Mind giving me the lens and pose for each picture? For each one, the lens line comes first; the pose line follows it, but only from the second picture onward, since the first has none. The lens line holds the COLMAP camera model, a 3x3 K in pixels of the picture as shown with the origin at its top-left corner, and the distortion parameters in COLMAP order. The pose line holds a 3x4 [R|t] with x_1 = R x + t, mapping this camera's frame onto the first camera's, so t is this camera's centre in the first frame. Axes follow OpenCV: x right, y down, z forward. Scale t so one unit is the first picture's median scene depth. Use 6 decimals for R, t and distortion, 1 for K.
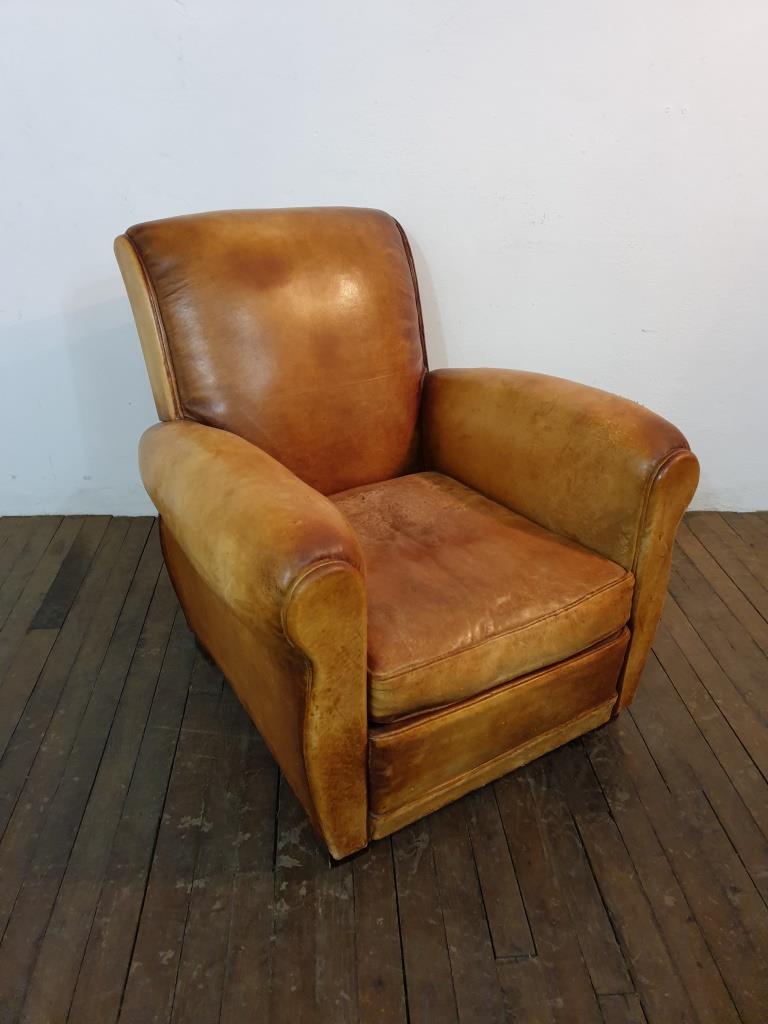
lens RADIAL K [[815.6, 0, 381.3], [0, 815.6, 509.2], [0, 0, 1]] dist [0.005525, 0.032637]
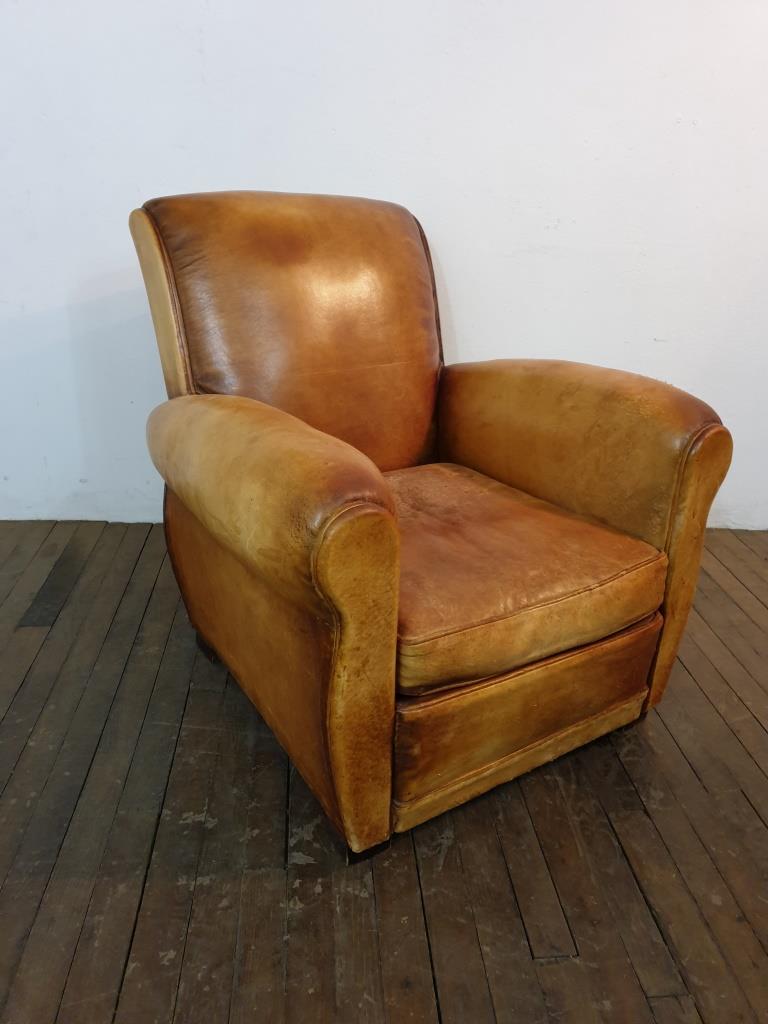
lens RADIAL K [[815.6, 0, 393.8], [0, 815.6, 507.1], [0, 0, 1]] dist [0.005525, 0.032637]
pose [[0.999279, 0.014903, 0.034906, -0.045374], [-0.011979, 0.996516, -0.082536, 0.107107], [-0.036014, 0.082058, 0.995977, 0.052088]]
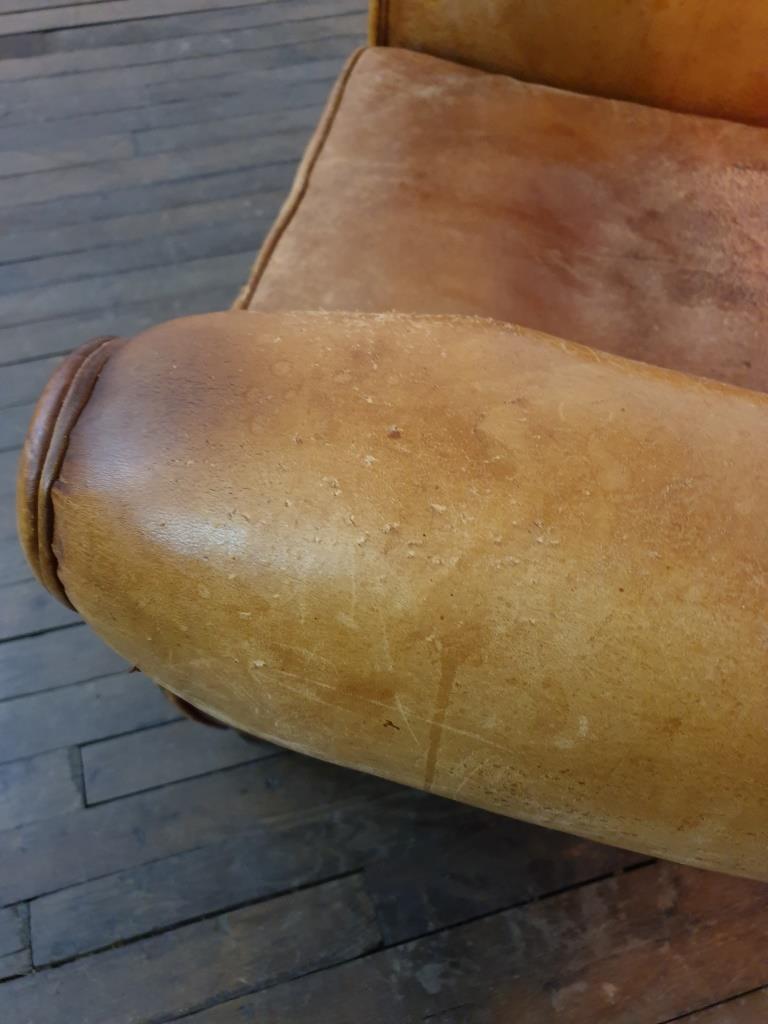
lens RADIAL K [[815.6, 0, 369.7], [0, 815.6, 520.7], [0, 0, 1]] dist [0.005525, 0.032637]
pose [[0.189859, 0.846339, -0.497659, 0.310875], [-0.477000, 0.522549, 0.706692, -0.139168], [0.858152, 0.103212, 0.502914, 0.706664]]
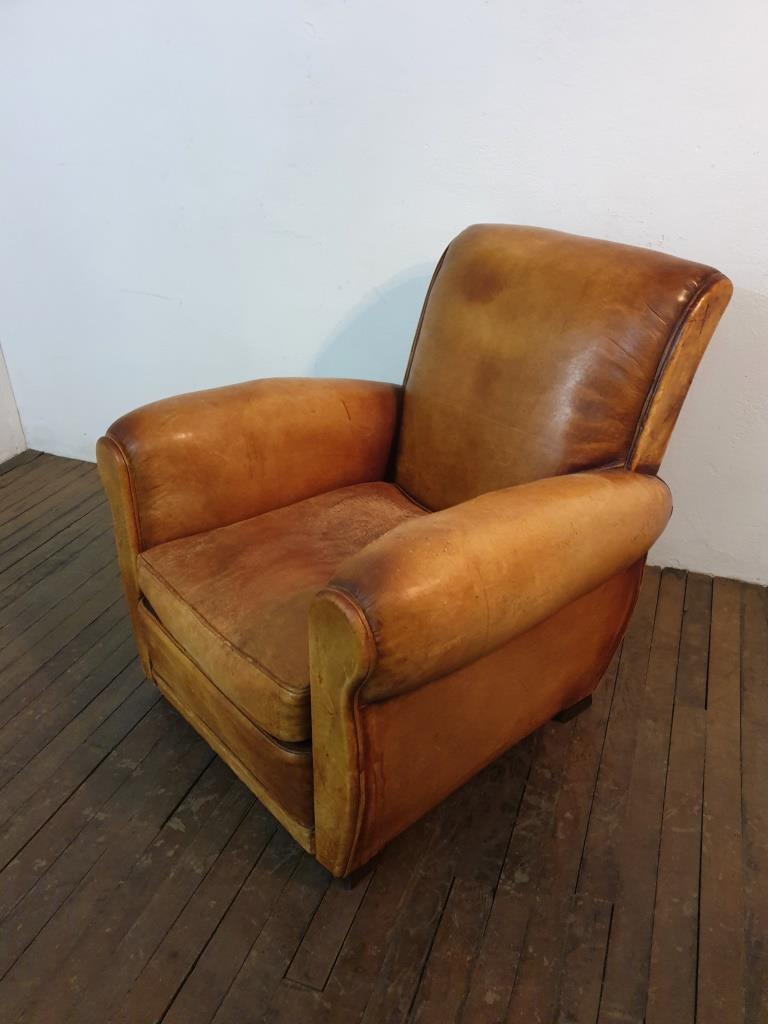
lens RADIAL K [[815.6, 0, 389.7], [0, 815.6, 521.2], [0, 0, 1]] dist [0.005525, 0.032637]
pose [[0.904676, 0.178337, -0.386984, 0.459765], [-0.170824, 0.983819, 0.054037, -0.068471], [0.390359, 0.017220, 0.920502, 0.094336]]
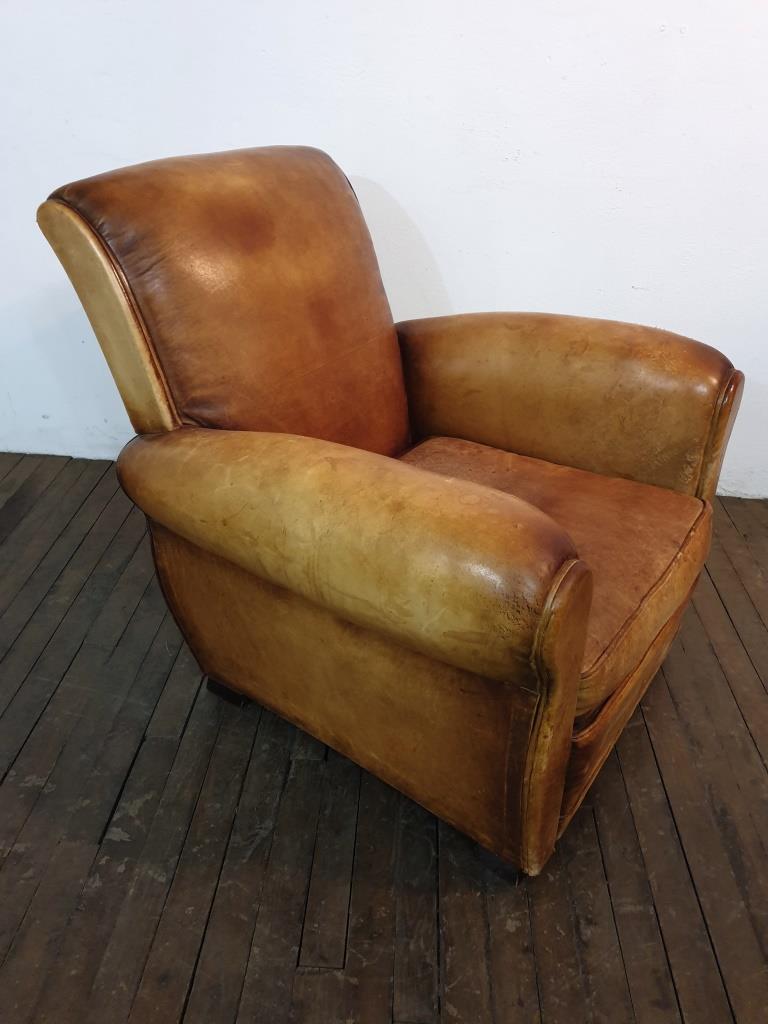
lens RADIAL K [[815.6, 0, 389.3], [0, 815.6, 507.4], [0, 0, 1]] dist [0.005525, 0.032637]
pose [[0.921061, -0.208302, 0.329025, -0.372574], [0.185785, 0.977607, 0.098831, -0.082513], [-0.342244, -0.029902, 0.939135, 0.192901]]
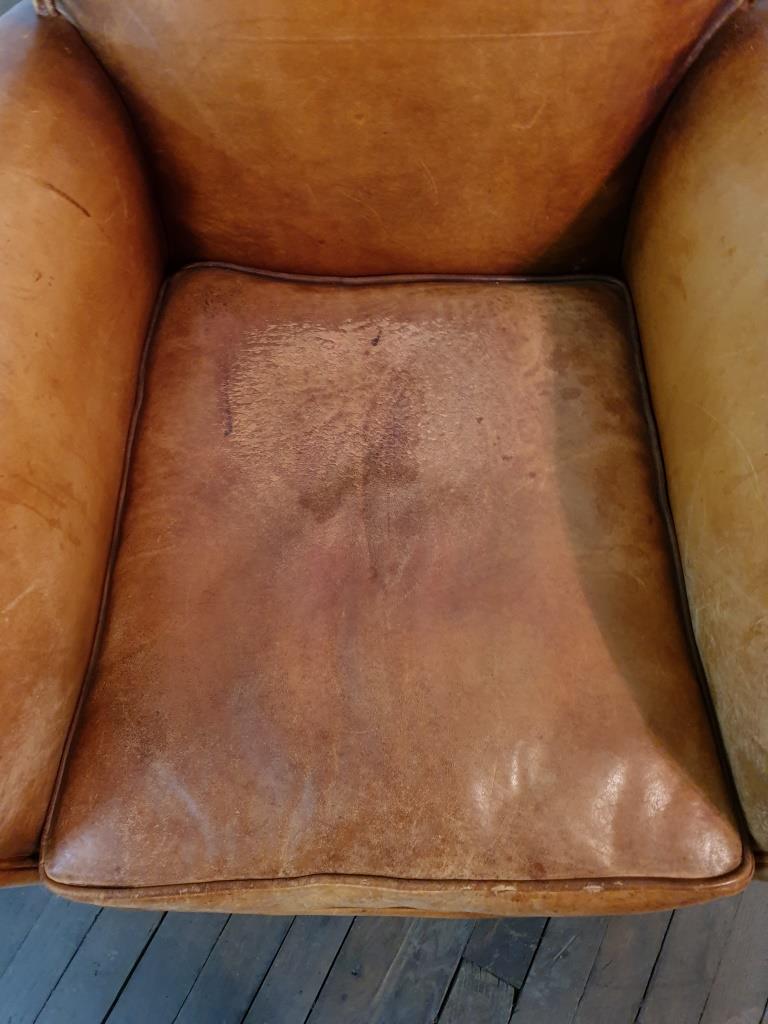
lens RADIAL K [[815.6, 0, 380.0], [0, 815.6, 511.6], [0, 0, 1]] dist [0.005525, 0.032637]
pose [[0.842546, 0.494866, -0.212660, 0.142145], [-0.228320, 0.685728, 0.691121, -0.300282], [0.487839, -0.533746, 0.690745, 0.713013]]
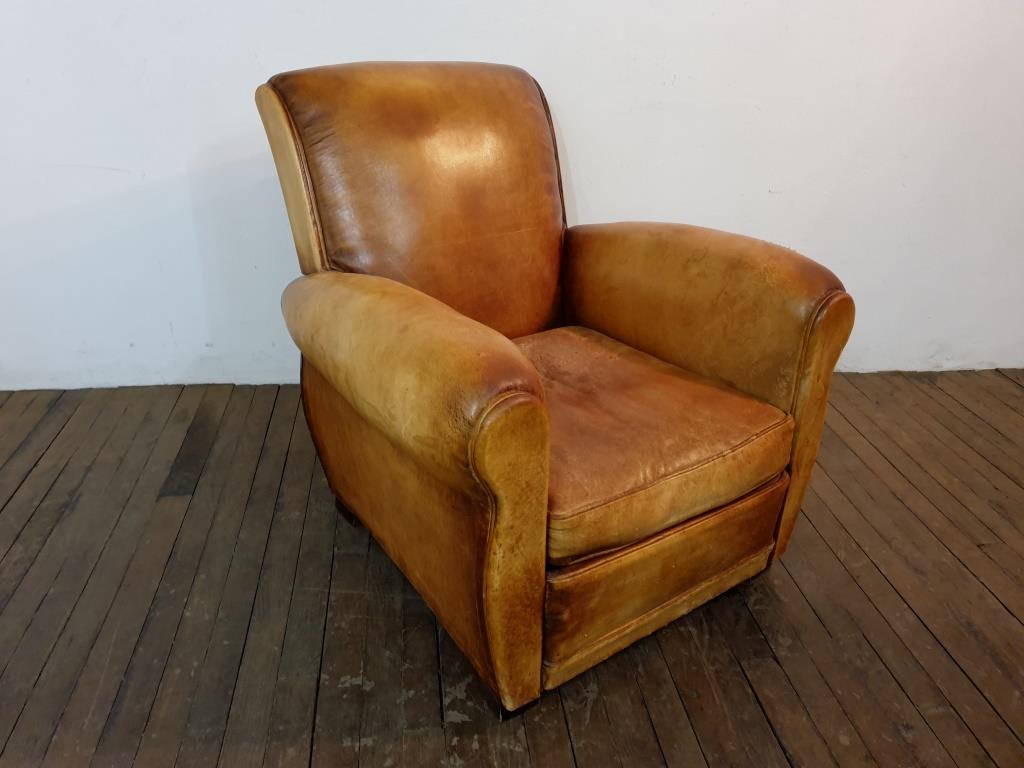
lens RADIAL K [[815.6, 0, 512.1], [0, 815.6, 380.1], [0, 0, 1]] dist [0.005525, 0.032637]
pose [[0.998190, -0.014805, 0.058284, -0.092512], [0.016389, 0.999507, -0.026792, 0.055879], [-0.057859, 0.027699, 0.997940, 0.017985]]
